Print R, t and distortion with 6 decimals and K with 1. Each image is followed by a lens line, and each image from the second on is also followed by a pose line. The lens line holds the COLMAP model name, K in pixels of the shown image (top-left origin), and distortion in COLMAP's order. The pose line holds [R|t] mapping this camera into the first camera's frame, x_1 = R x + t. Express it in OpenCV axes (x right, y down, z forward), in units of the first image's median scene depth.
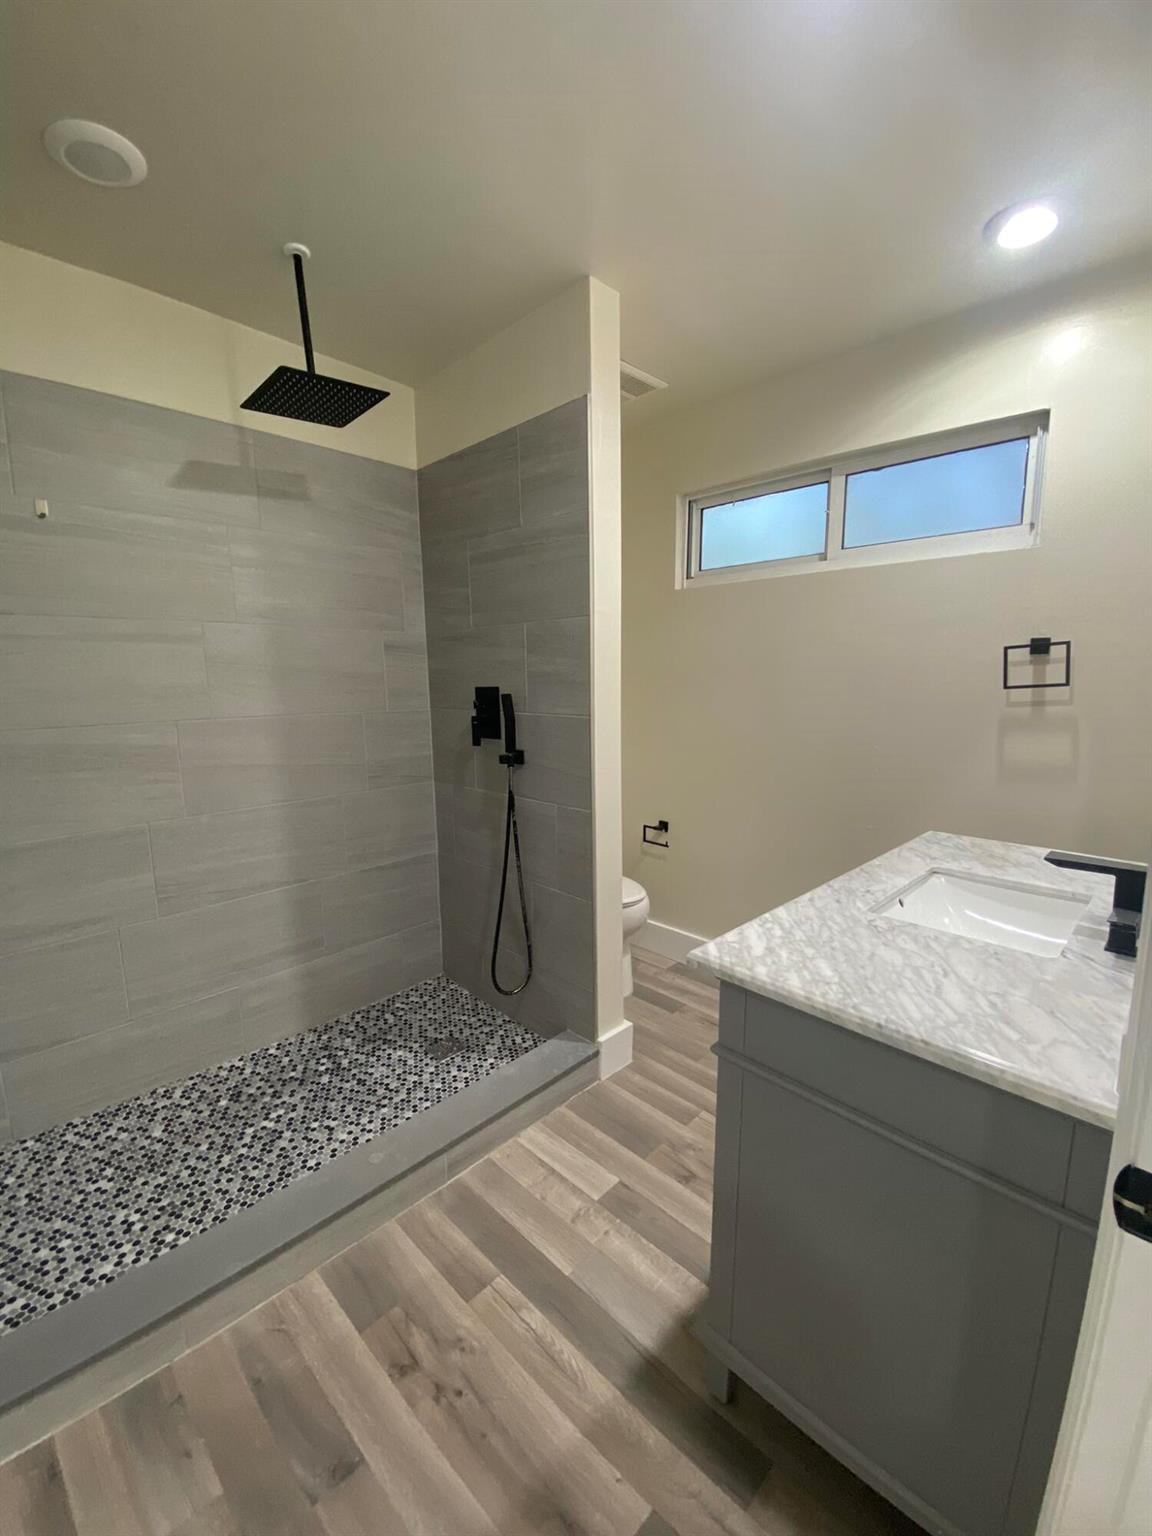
lens RADIAL K [[621.9, 0, 564.8], [0, 621.9, 781.4], [0, 0, 1]] dist [0.003350, -0.006812]
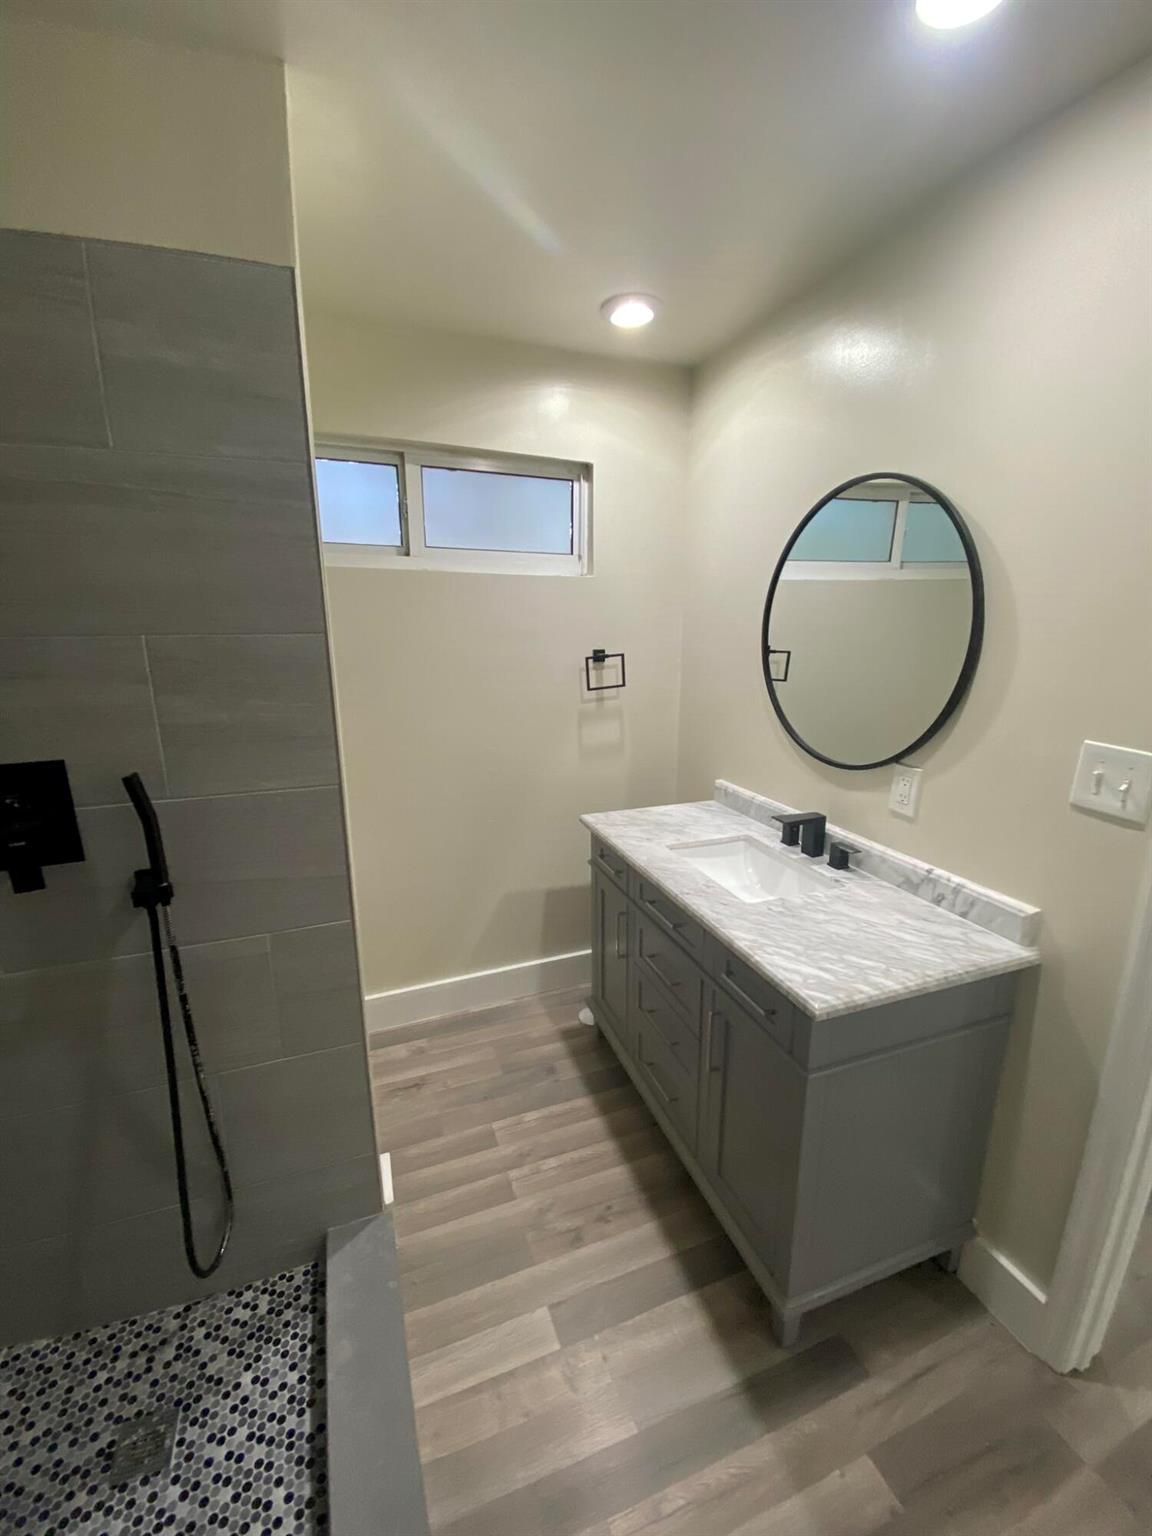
lens RADIAL K [[621.9, 0, 570.7], [0, 621.9, 777.6], [0, 0, 1]] dist [0.003350, -0.006812]
pose [[0.407189, -0.216881, 0.887220, -0.484766], [0.149374, 0.974132, 0.169572, -0.205710], [-0.901046, 0.063480, 0.429052, 0.532629]]
